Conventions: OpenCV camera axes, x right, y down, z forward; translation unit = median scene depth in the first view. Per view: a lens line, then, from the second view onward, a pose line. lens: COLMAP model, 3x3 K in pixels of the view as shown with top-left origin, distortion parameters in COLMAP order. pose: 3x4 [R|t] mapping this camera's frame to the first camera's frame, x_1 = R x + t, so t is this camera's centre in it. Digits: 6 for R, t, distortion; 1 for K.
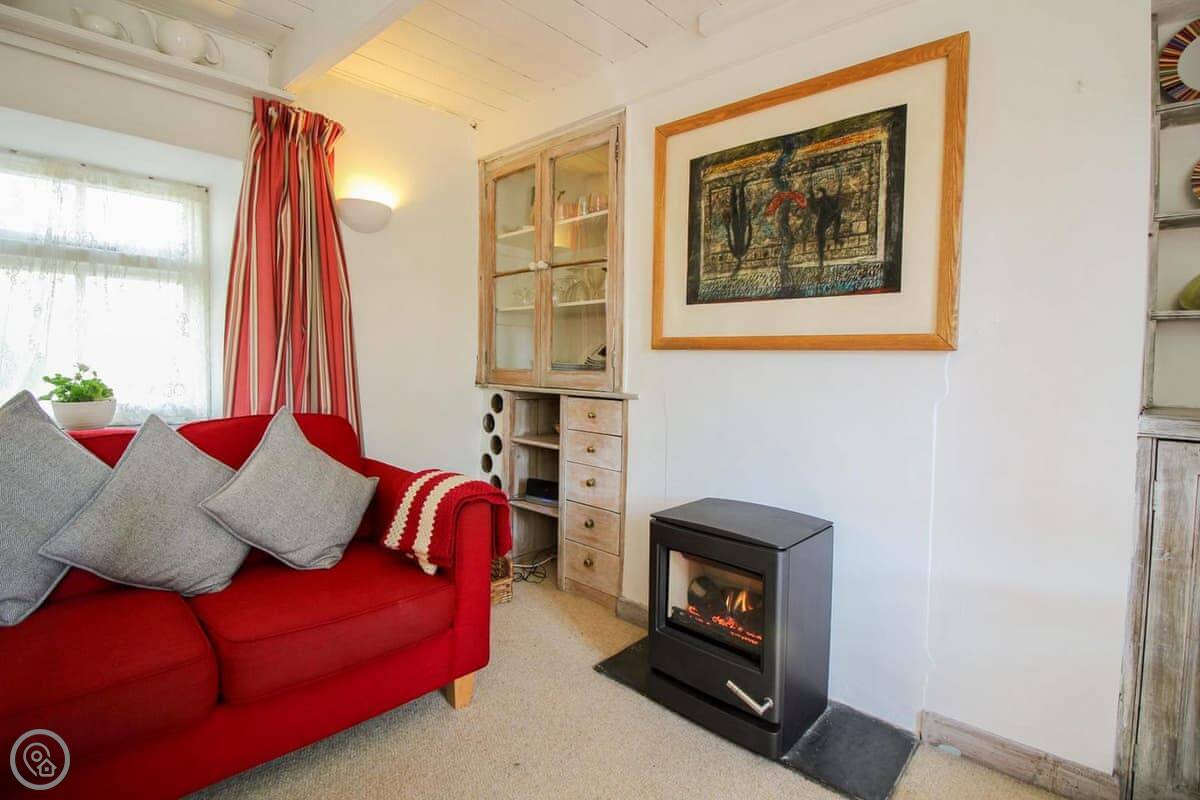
lens RADIAL K [[557.3, 0, 599.6], [0, 557.3, 383.2], [0, 0, 1]] dist [-0.001198, -0.011157]
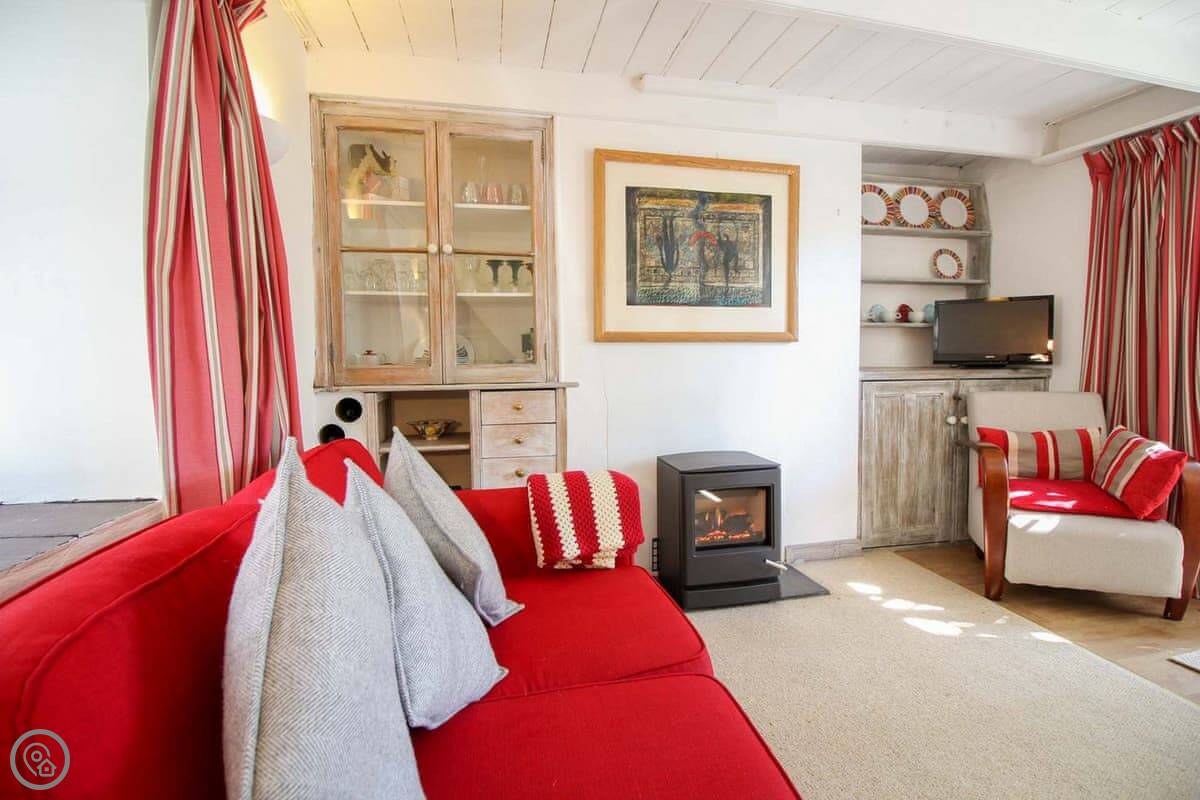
lens RADIAL K [[559.8, 0, 597.0], [0, 559.8, 382.8], [0, 0, 1]] dist [0.000522, -0.014348]
pose [[0.577720, -0.067275, 0.813458, -0.950651], [0.050670, 0.997631, 0.046521, -0.033521], [-0.814661, 0.014342, 0.579760, 0.366416]]
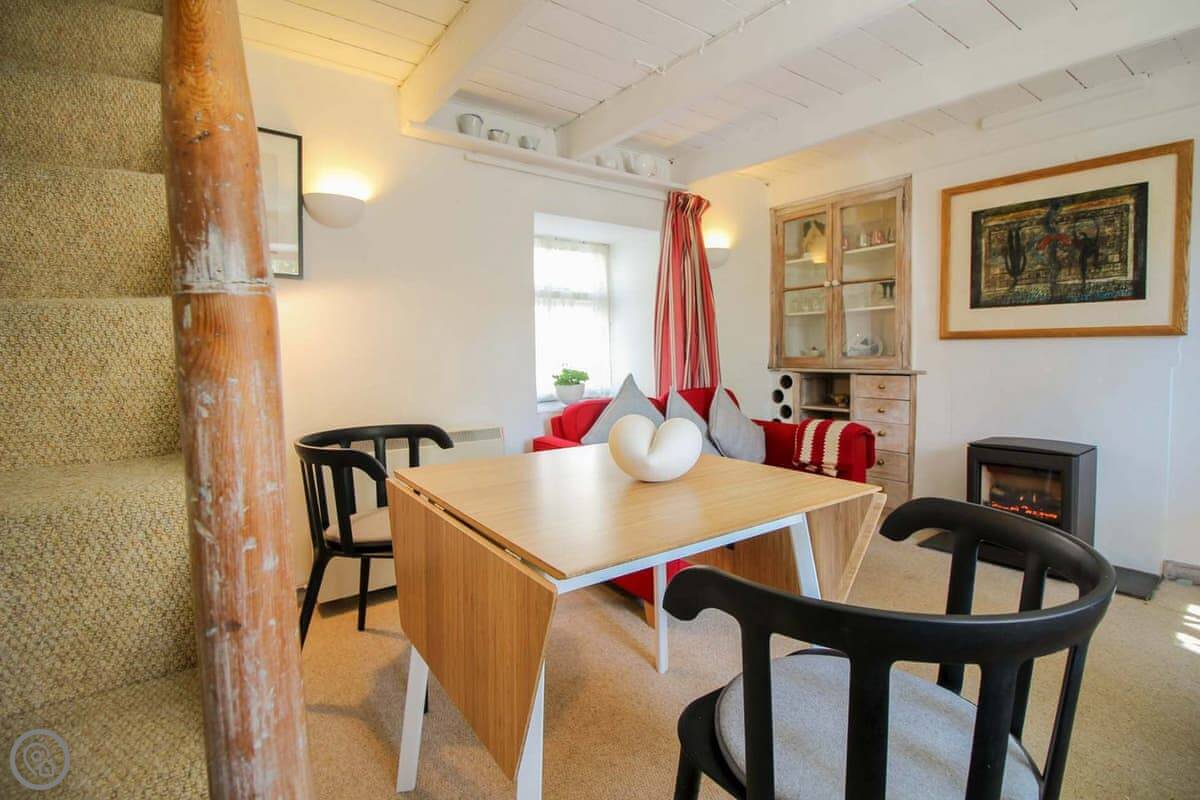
lens RADIAL K [[559.8, 0, 597.0], [0, 559.8, 382.8], [0, 0, 1]] dist [0.000522, -0.014348]
pose [[0.982543, -0.021615, -0.184775, -0.588644], [0.024243, 0.999634, 0.011975, 0.015467], [0.184449, -0.016245, 0.982708, -0.696732]]
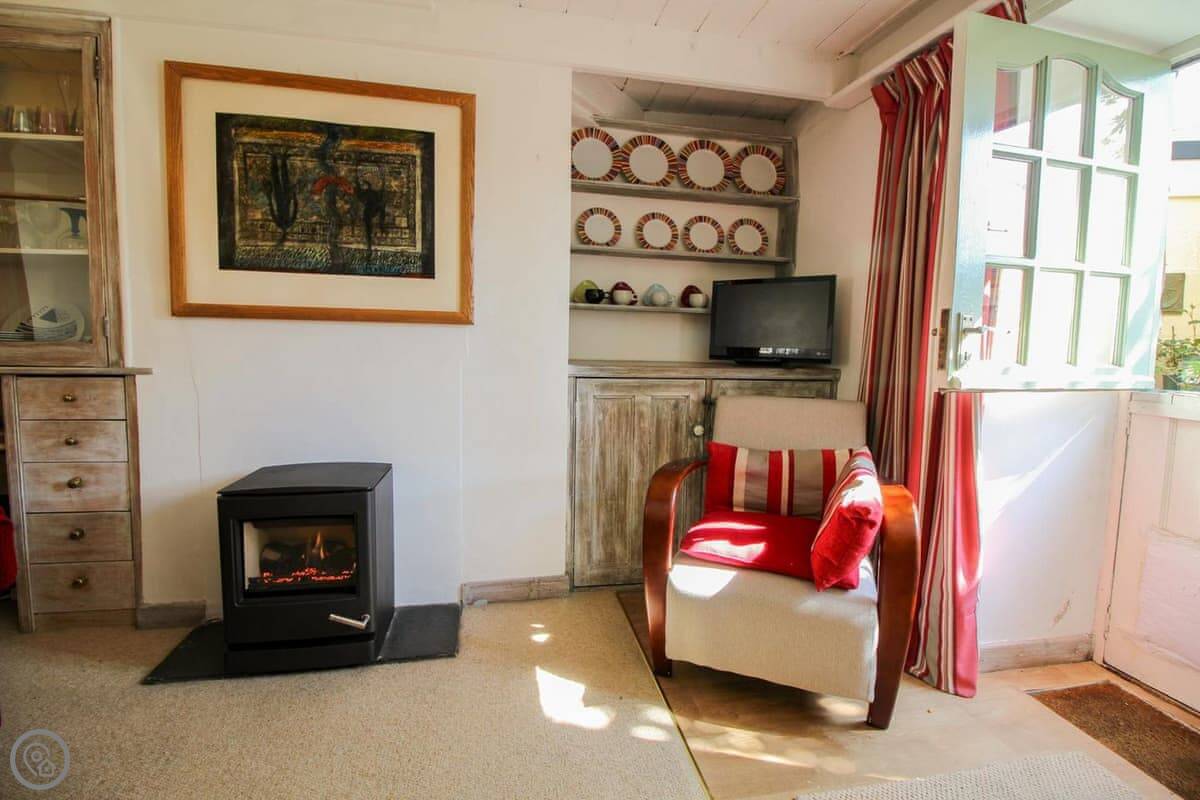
lens RADIAL K [[557.3, 0, 599.6], [0, 557.3, 383.2], [0, 0, 1]] dist [-0.001198, -0.011157]
pose [[0.590763, -0.068920, 0.803896, -0.245076], [0.021191, 0.997327, 0.069931, -0.002073], [-0.806567, -0.024278, 0.590644, -0.075129]]
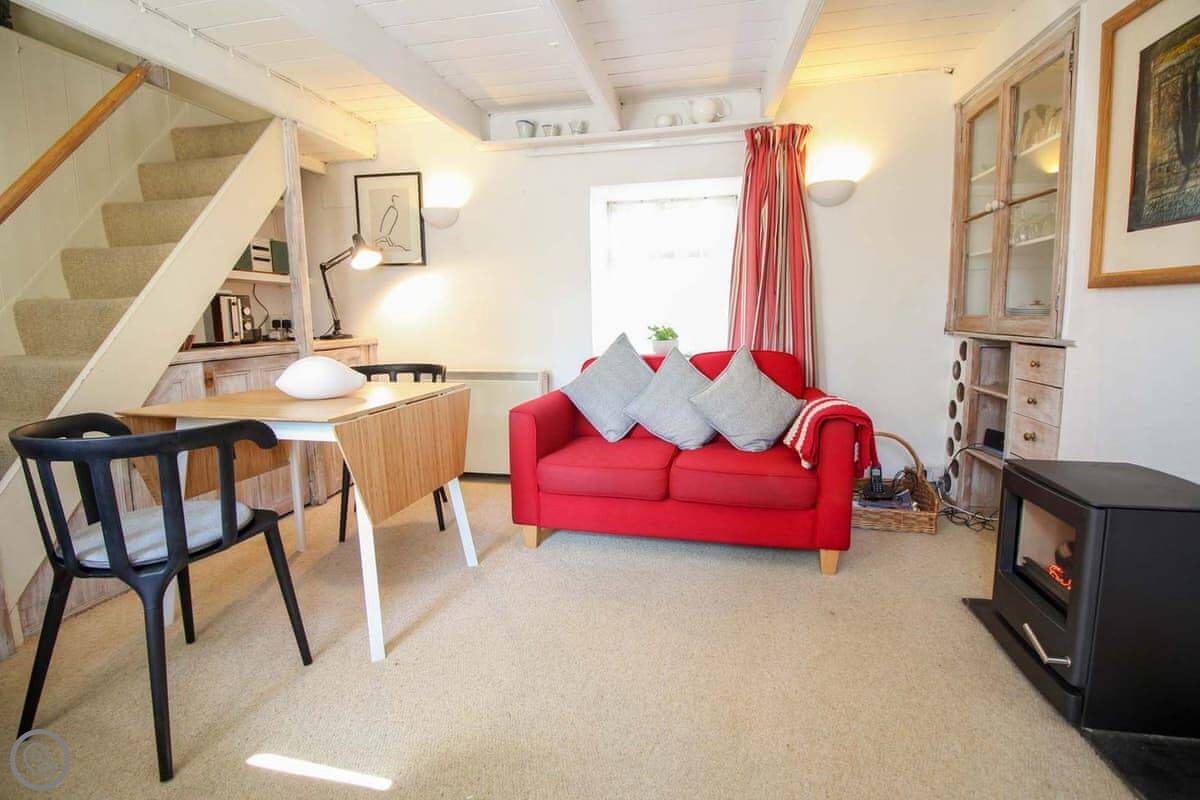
lens RADIAL K [[557.3, 0, 599.6], [0, 557.3, 383.2], [0, 0, 1]] dist [-0.001198, -0.011157]
pose [[0.525220, 0.075135, -0.847643, 0.484691], [-0.004006, 0.996302, 0.085830, 0.017243], [0.850957, -0.041684, 0.523578, -0.115121]]
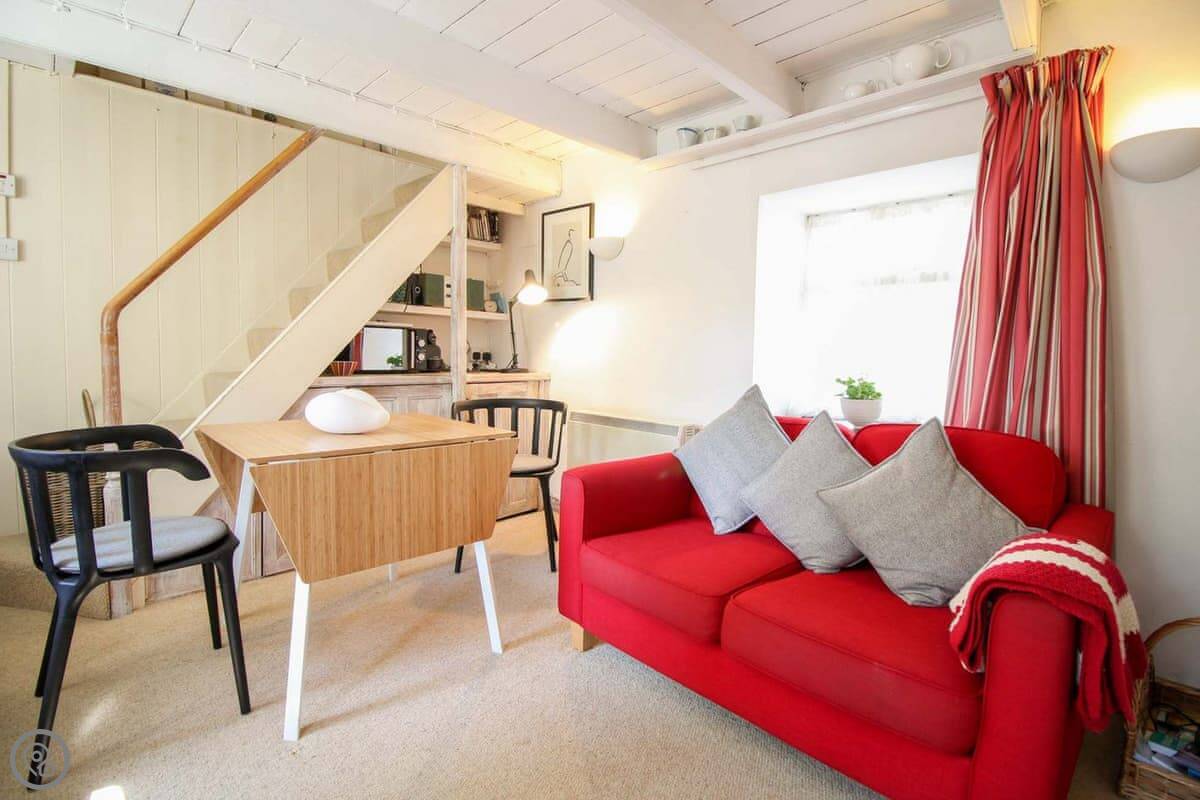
lens RADIAL K [[557.3, 0, 599.6], [0, 557.3, 383.2], [0, 0, 1]] dist [-0.001198, -0.011157]
pose [[-0.014406, 0.032778, -0.999359, 0.329904], [-0.057408, 0.997787, 0.033554, -0.012340], [0.998247, 0.057854, -0.012492, 0.443632]]
